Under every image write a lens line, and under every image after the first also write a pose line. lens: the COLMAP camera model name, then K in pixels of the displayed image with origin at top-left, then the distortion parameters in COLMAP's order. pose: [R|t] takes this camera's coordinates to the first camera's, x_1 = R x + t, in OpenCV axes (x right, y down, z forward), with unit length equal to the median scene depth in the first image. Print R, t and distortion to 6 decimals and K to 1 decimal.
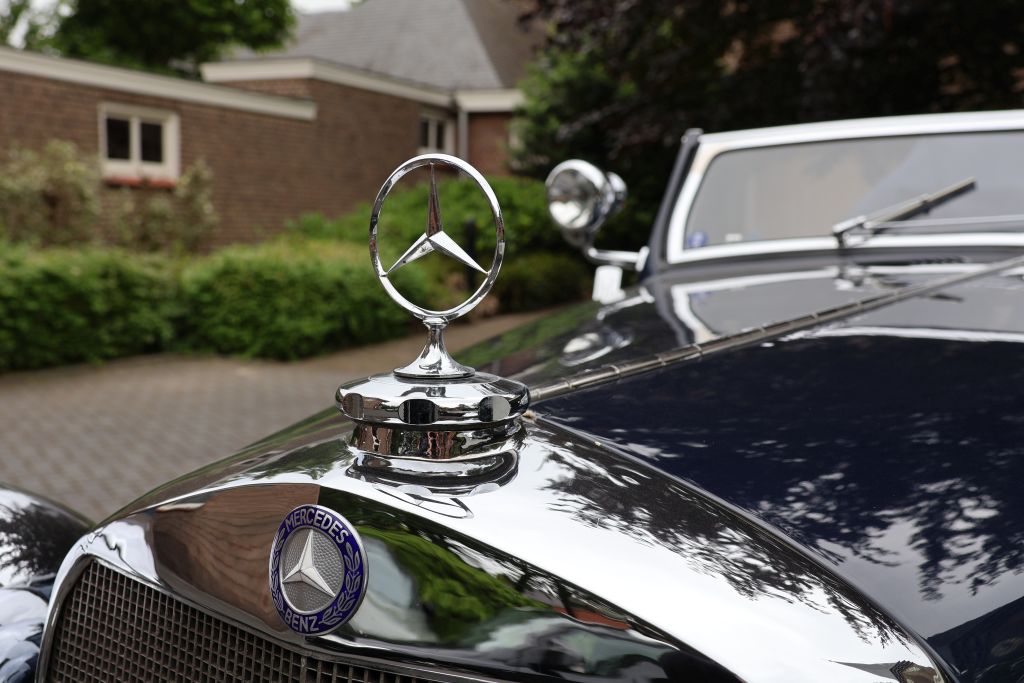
lens RADIAL K [[1325.5, 0, 512.0], [0, 1325.5, 341.5], [0, 0, 1]] dist [0.187114, 0.007838]
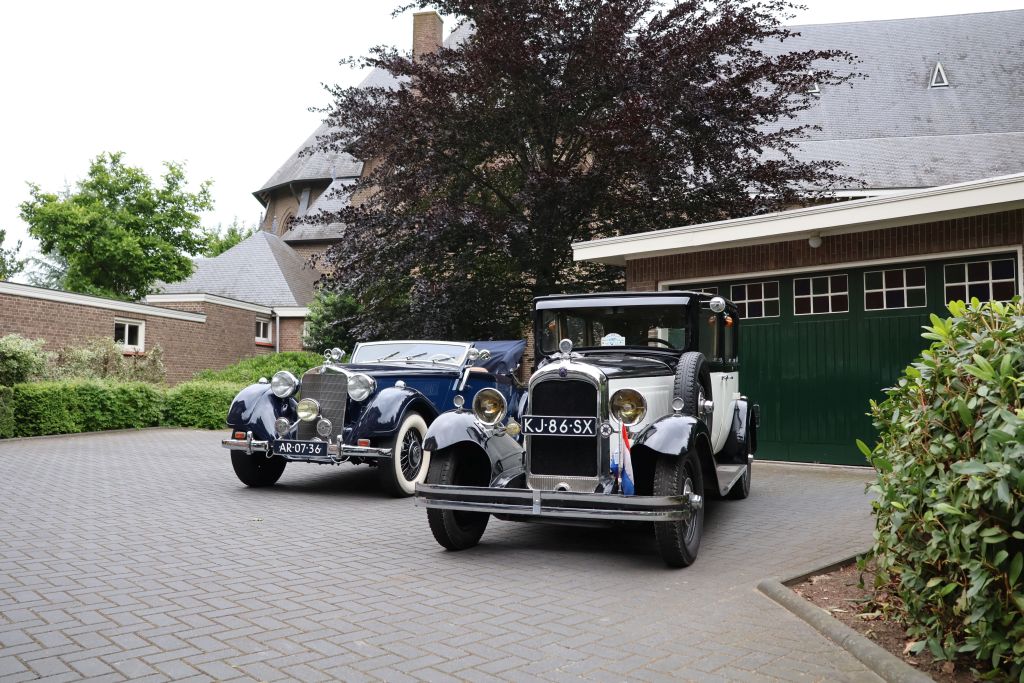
lens RADIAL K [[886.0, 0, 512.0], [0, 886.0, 341.5], [0, 0, 1]] dist [-0.139868, 0.113022]
pose [[0.970259, 0.006435, 0.241985, -0.024074], [0.026354, 0.990897, -0.132019, 0.056090], [-0.240631, 0.134470, 0.961257, -0.435221]]
